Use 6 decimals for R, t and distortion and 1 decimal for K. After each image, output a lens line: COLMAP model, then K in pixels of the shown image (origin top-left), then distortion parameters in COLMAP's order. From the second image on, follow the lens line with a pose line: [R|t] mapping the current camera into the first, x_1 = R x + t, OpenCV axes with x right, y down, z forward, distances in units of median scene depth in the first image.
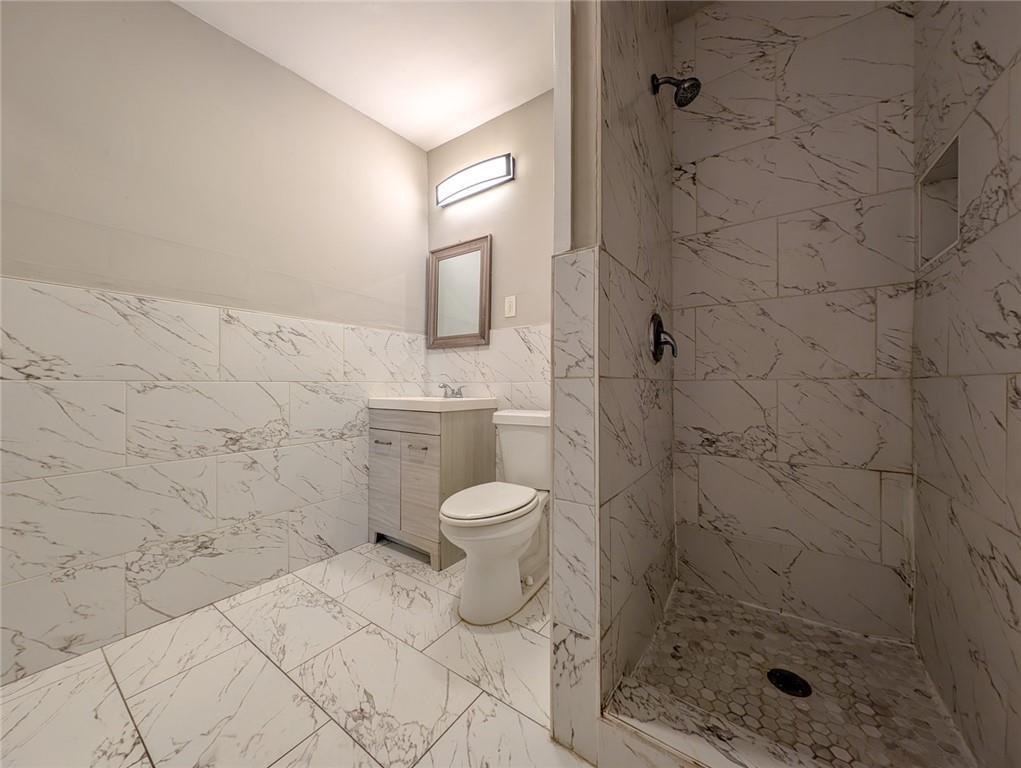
lens RADIAL K [[362.8, 0, 508.2], [0, 362.8, 385.8], [0, 0, 1]] dist [0.002851, -0.000377]
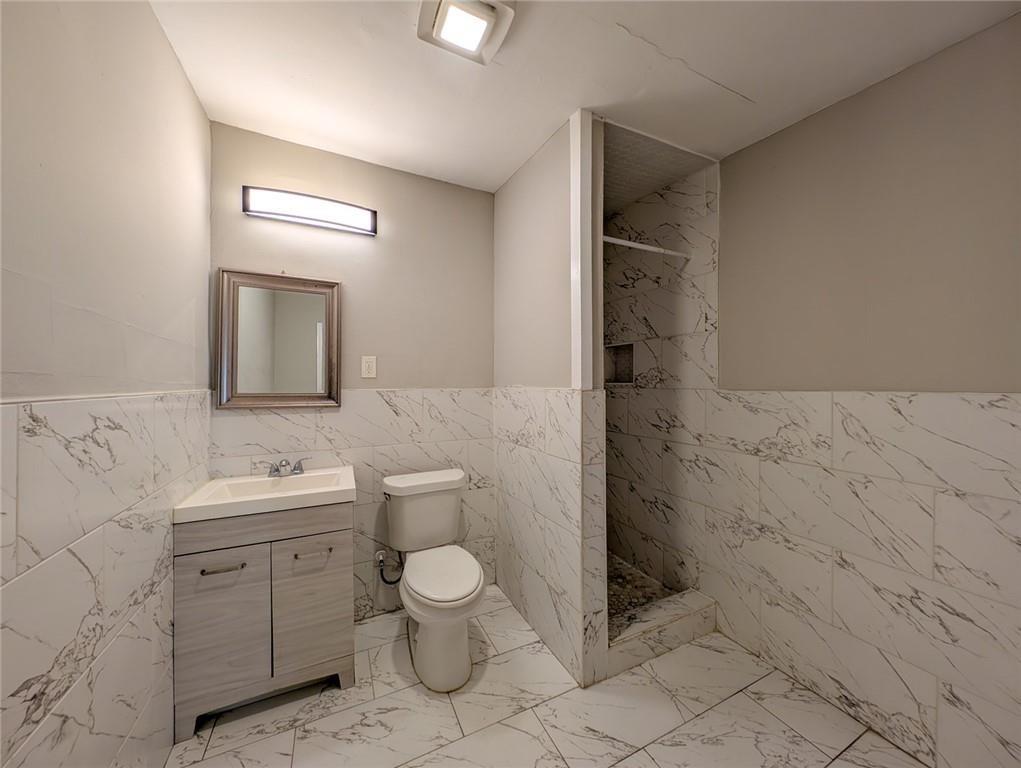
lens RADIAL K [[362.8, 0, 508.2], [0, 362.8, 385.8], [0, 0, 1]] dist [0.002851, -0.000377]
pose [[0.498440, -0.004835, 0.866911, -0.701629], [0.006760, 0.999976, 0.001691, -0.185556], [-0.866898, 0.005018, 0.498460, 0.231655]]
